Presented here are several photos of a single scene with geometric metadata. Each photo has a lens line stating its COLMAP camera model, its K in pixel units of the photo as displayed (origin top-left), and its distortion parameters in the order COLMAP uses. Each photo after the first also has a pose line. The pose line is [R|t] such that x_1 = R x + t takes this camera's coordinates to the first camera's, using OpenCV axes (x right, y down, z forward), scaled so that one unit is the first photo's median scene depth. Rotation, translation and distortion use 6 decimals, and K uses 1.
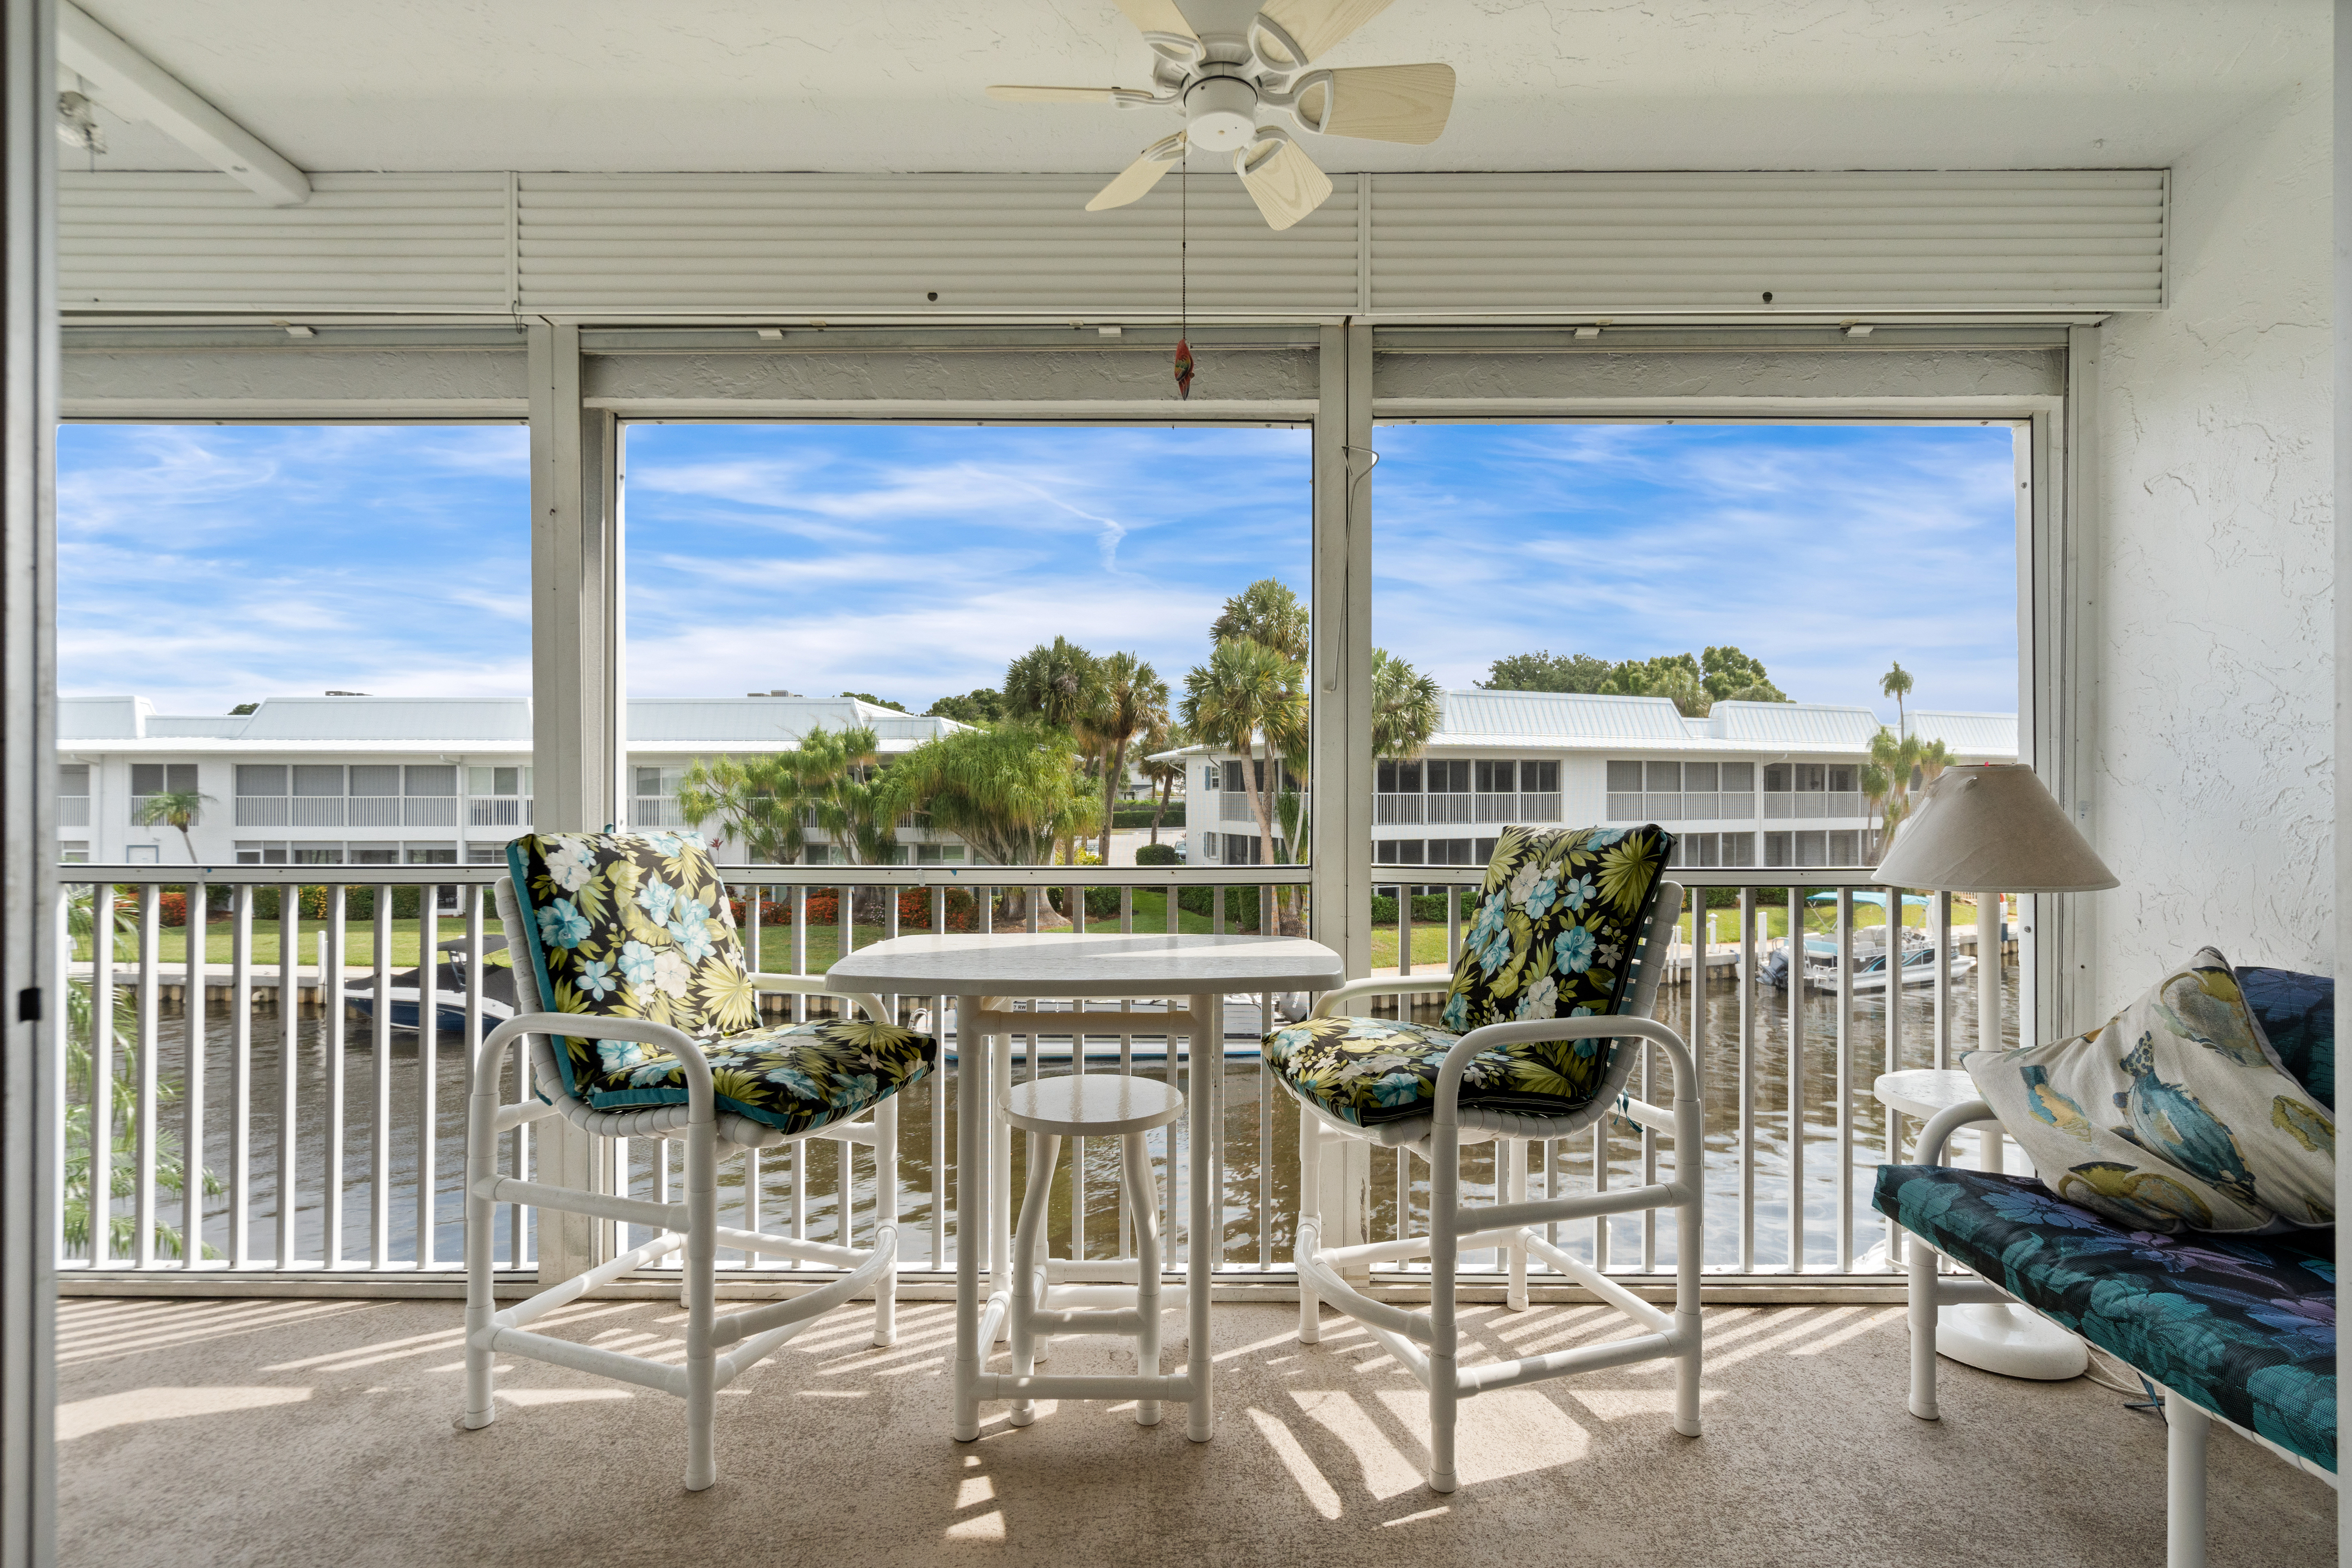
lens RADIAL K [[1115.8, 0, 1176.0], [0, 1115.8, 784.0], [0, 0, 1]] dist [0.002613, 0.000920]
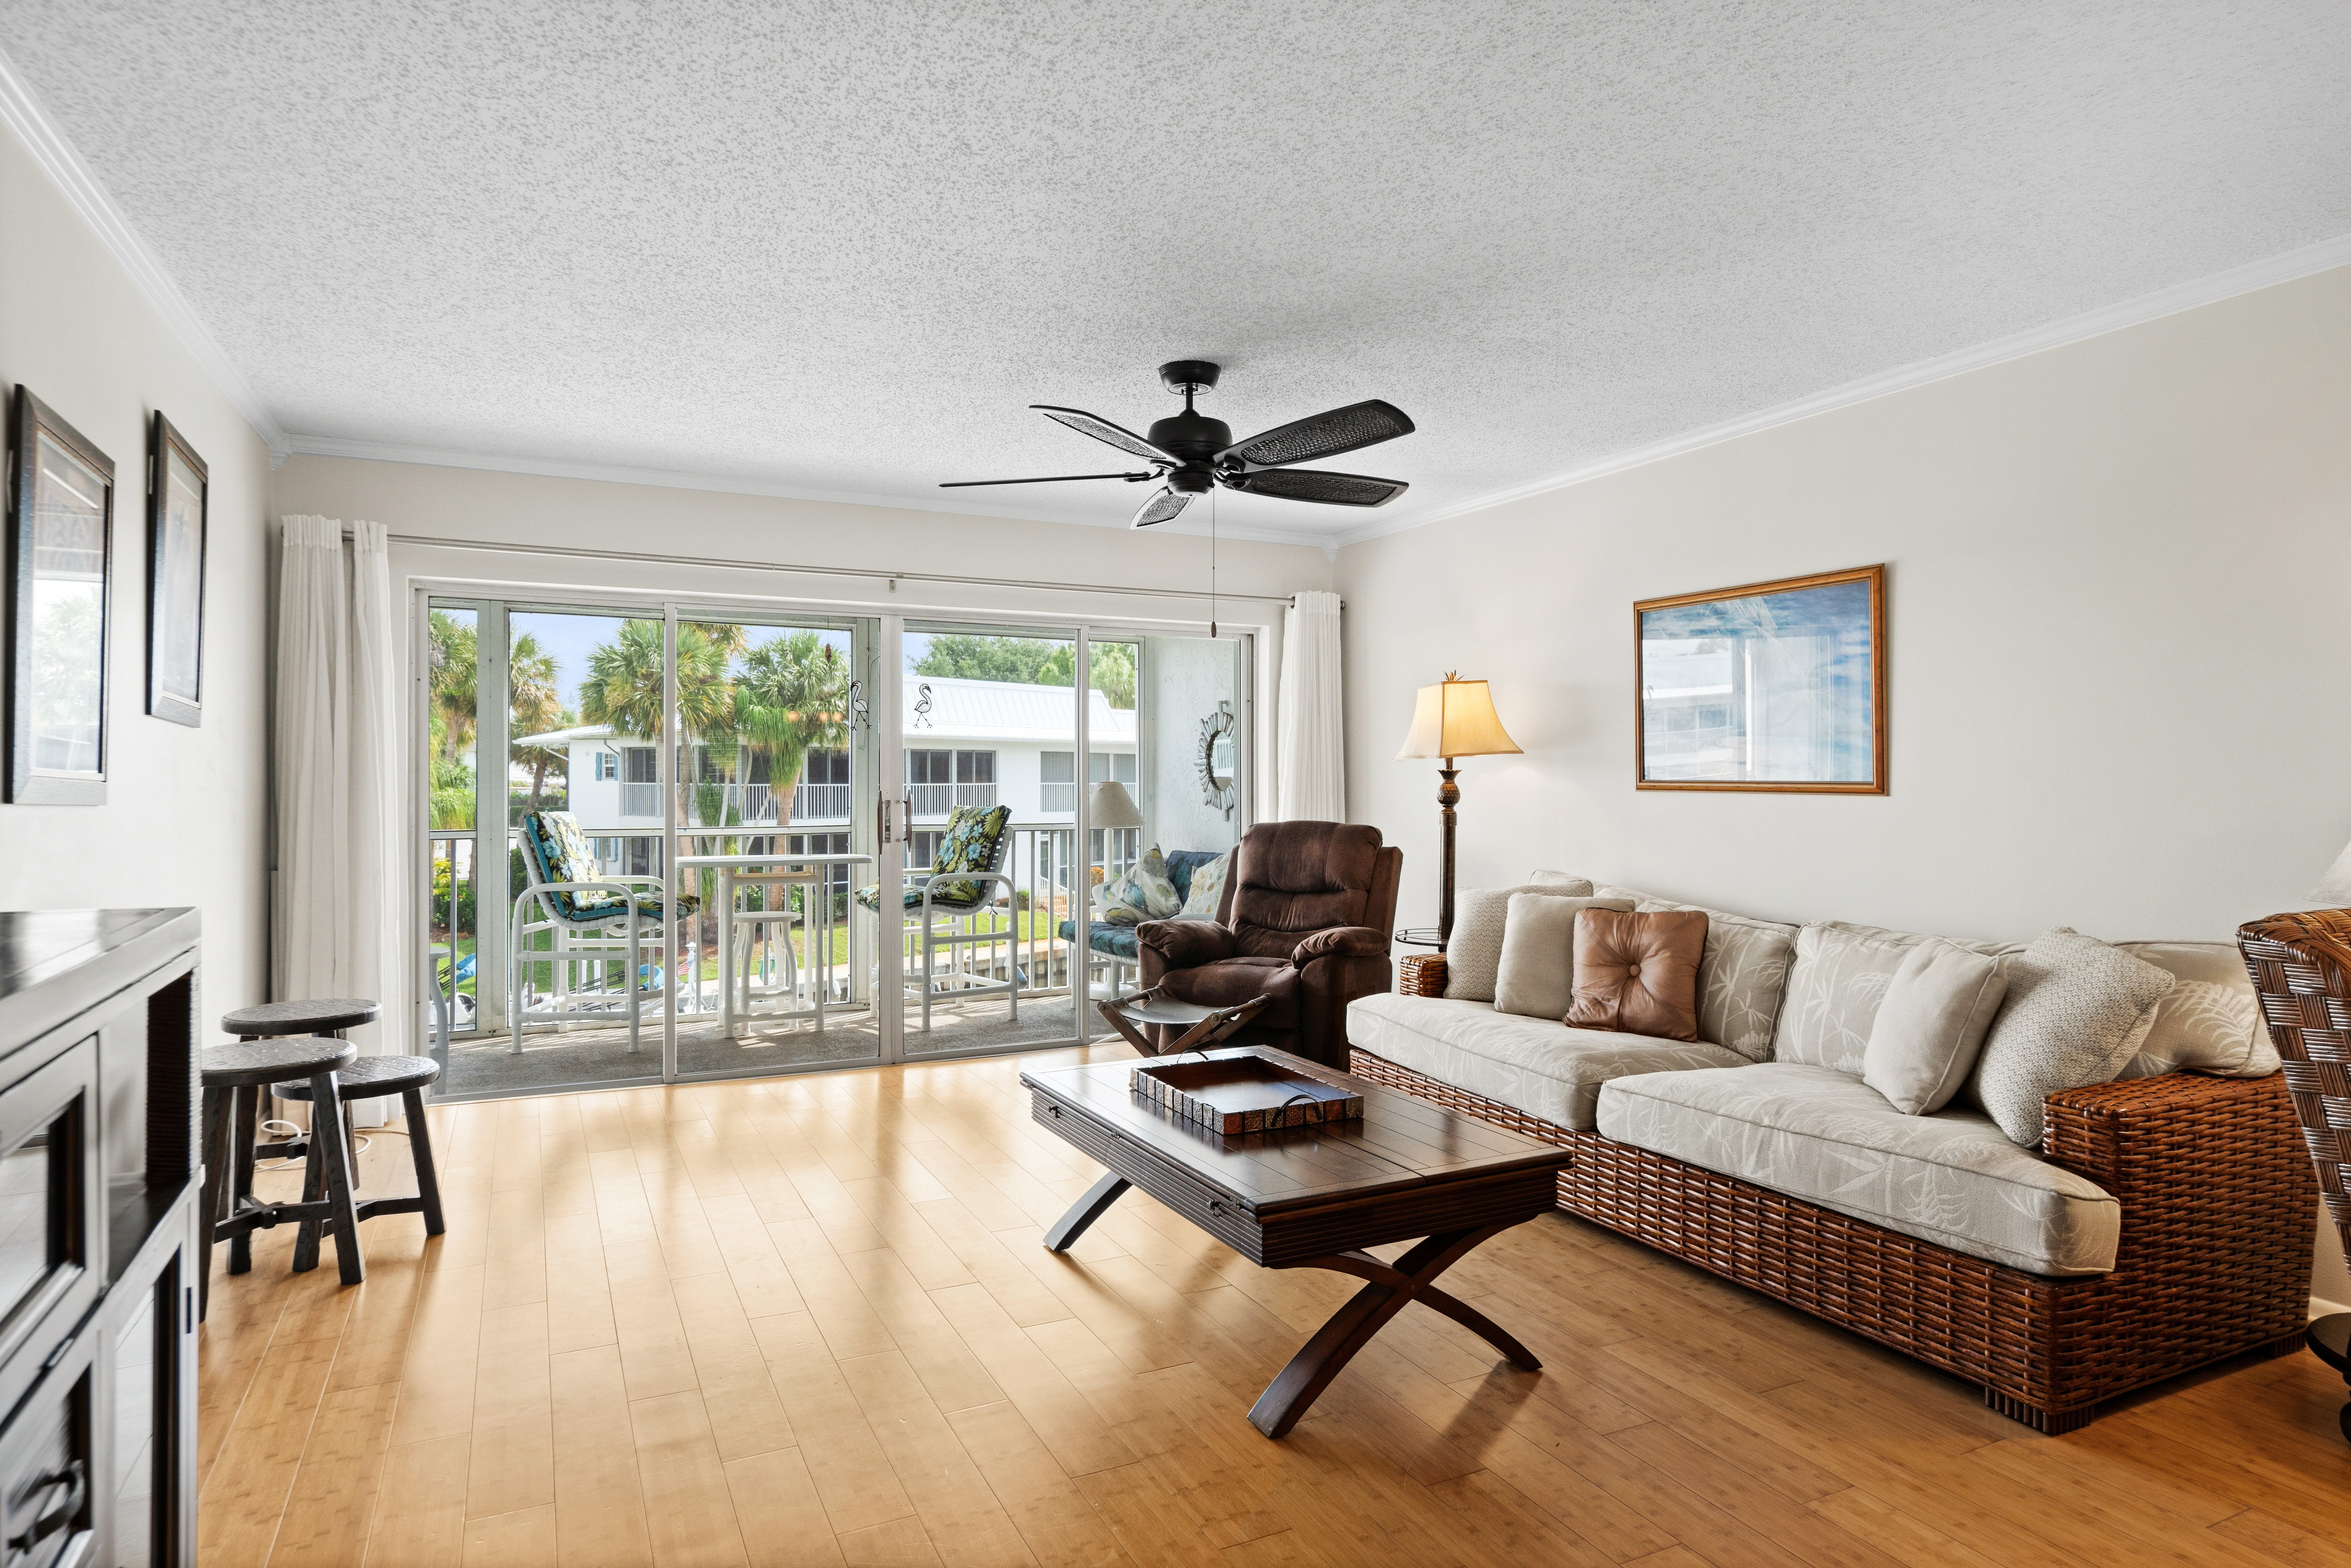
lens RADIAL K [[1343.6, 0, 1207.4], [0, 1343.6, 787.7], [0, 0, 1]] dist [-0.003110, -0.000390]
pose [[0.886679, -0.002116, 0.462380, -0.042677], [-0.003543, 0.999929, 0.011369, -0.003004], [-0.462372, -0.011719, 0.886609, -0.152099]]
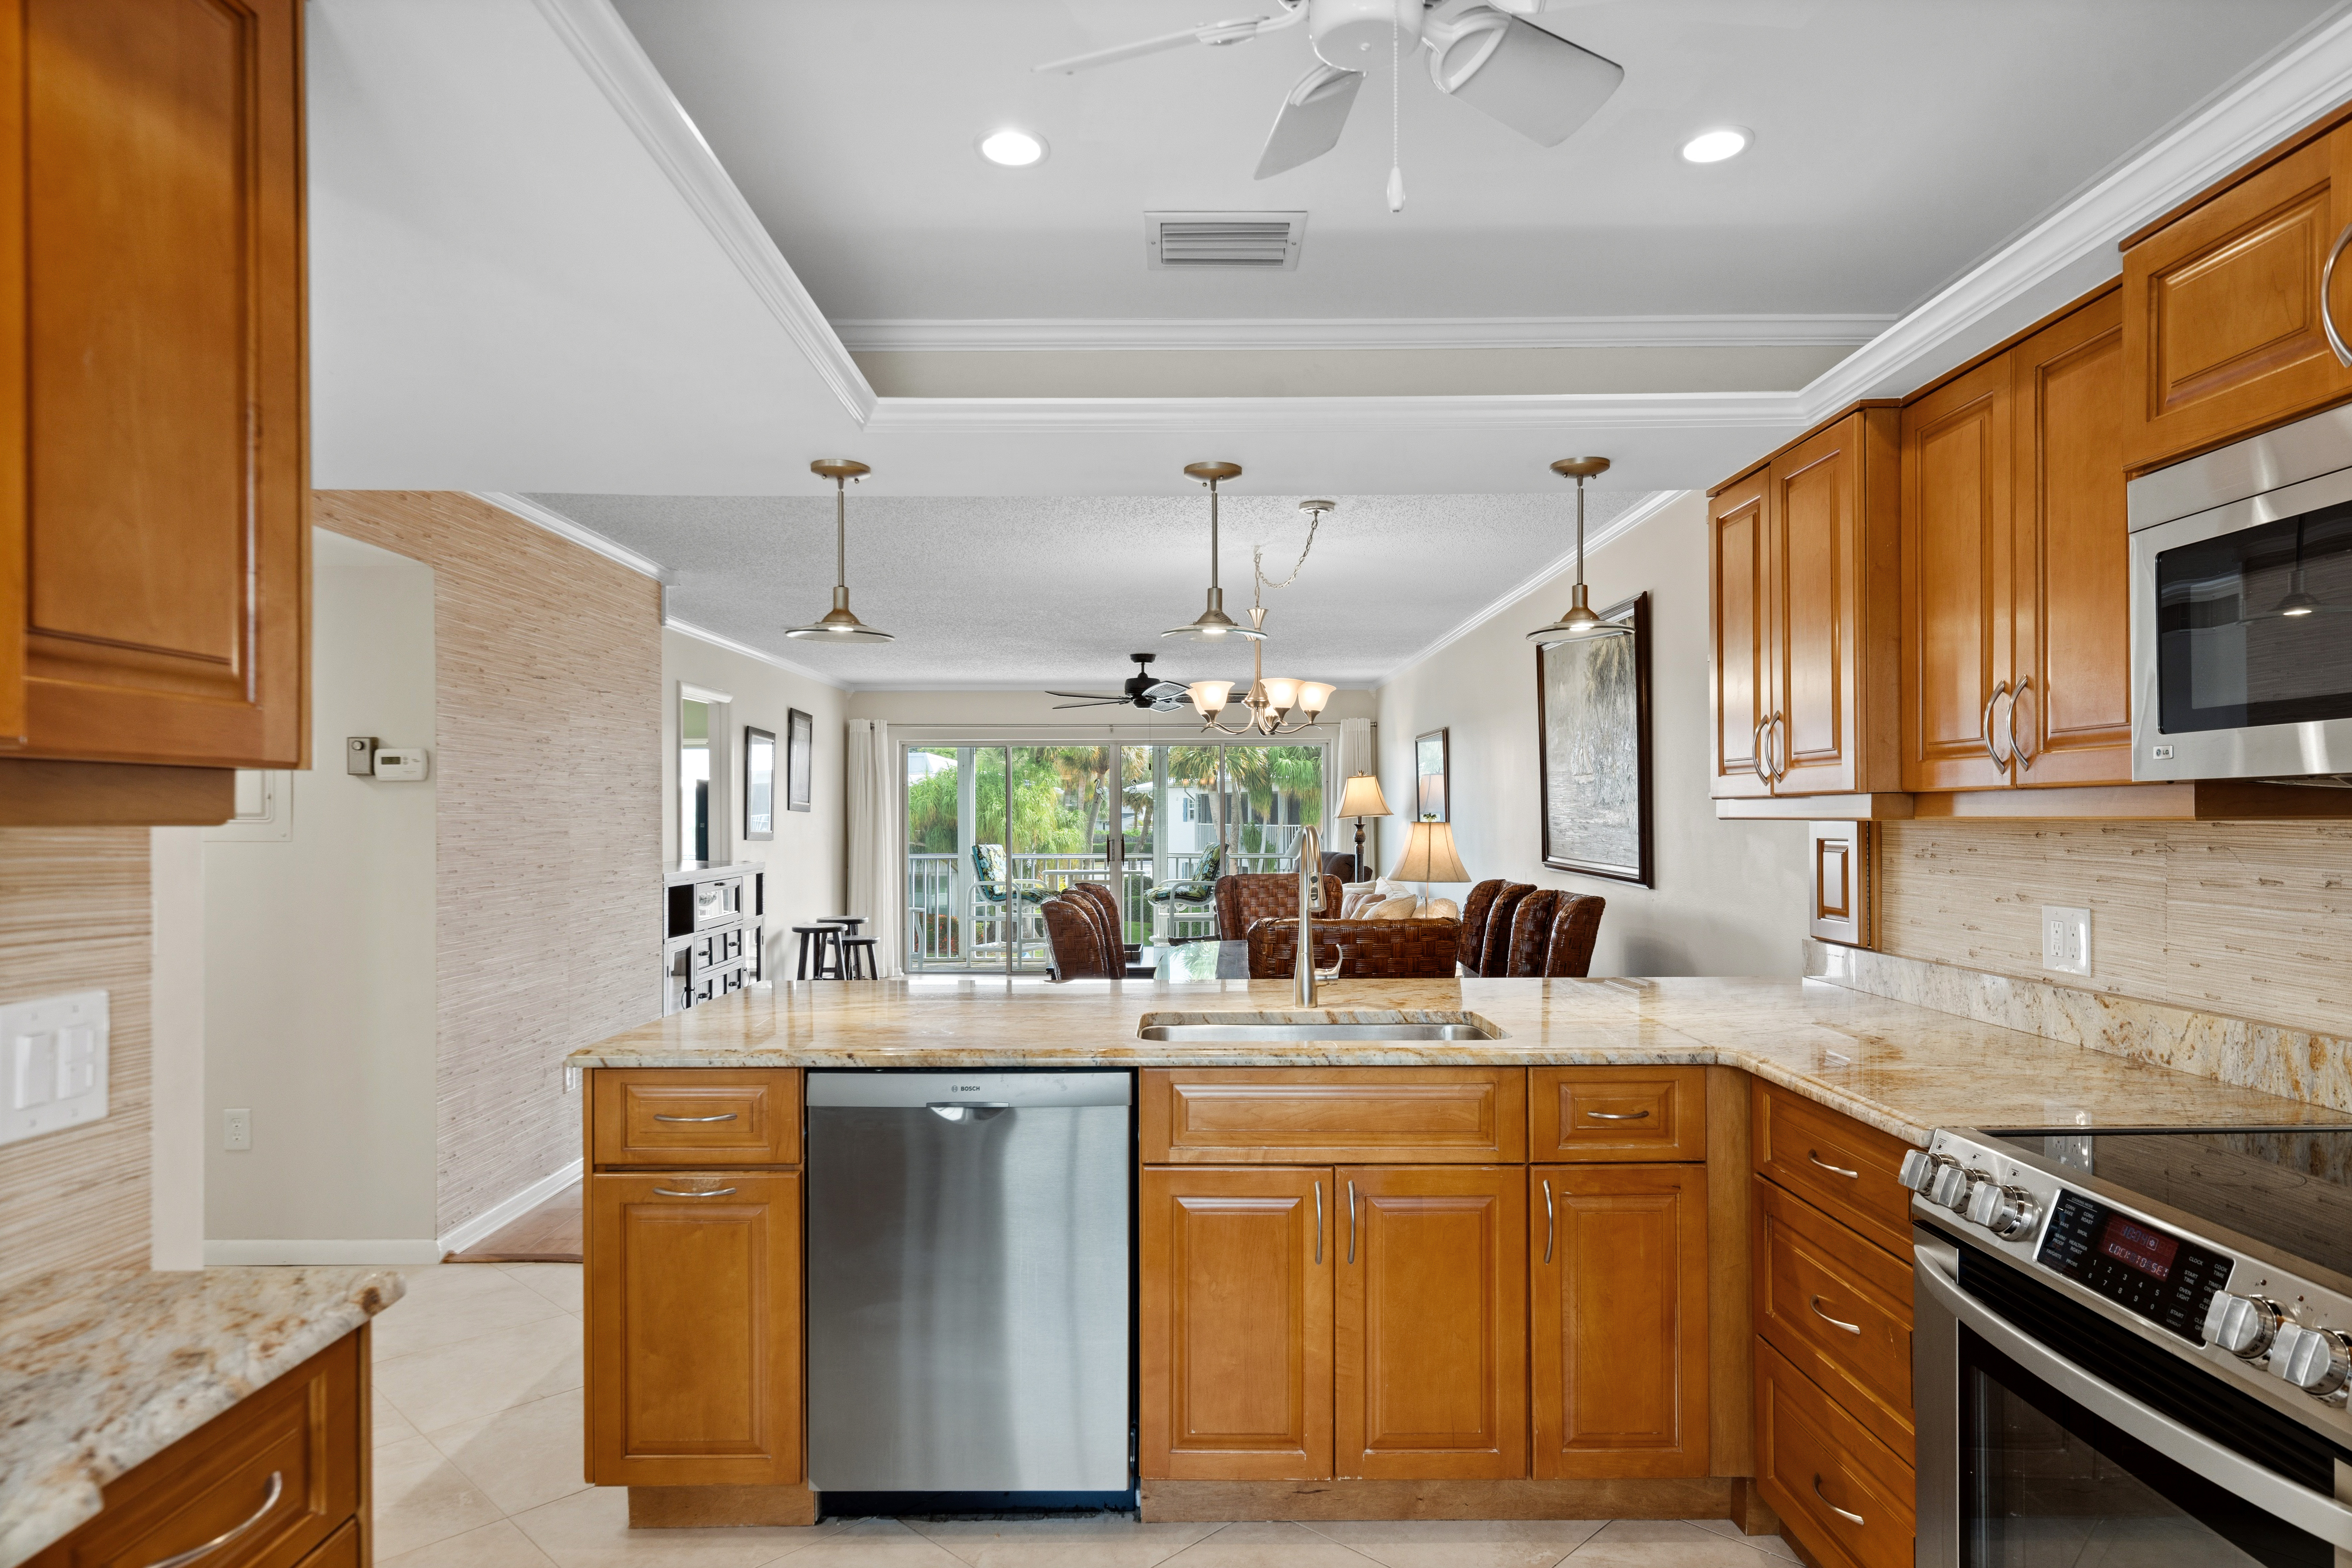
lens RADIAL K [[1388.1, 0, 1168.3], [0, 1388.1, 795.0], [0, 0, 1]] dist [0.174319, -0.000087]
pose [[0.999993, -0.003777, 0.000072, 0.015805], [0.003777, 0.999936, -0.010656, -0.006687], [-0.000031, 0.010656, 0.999943, -0.332105]]
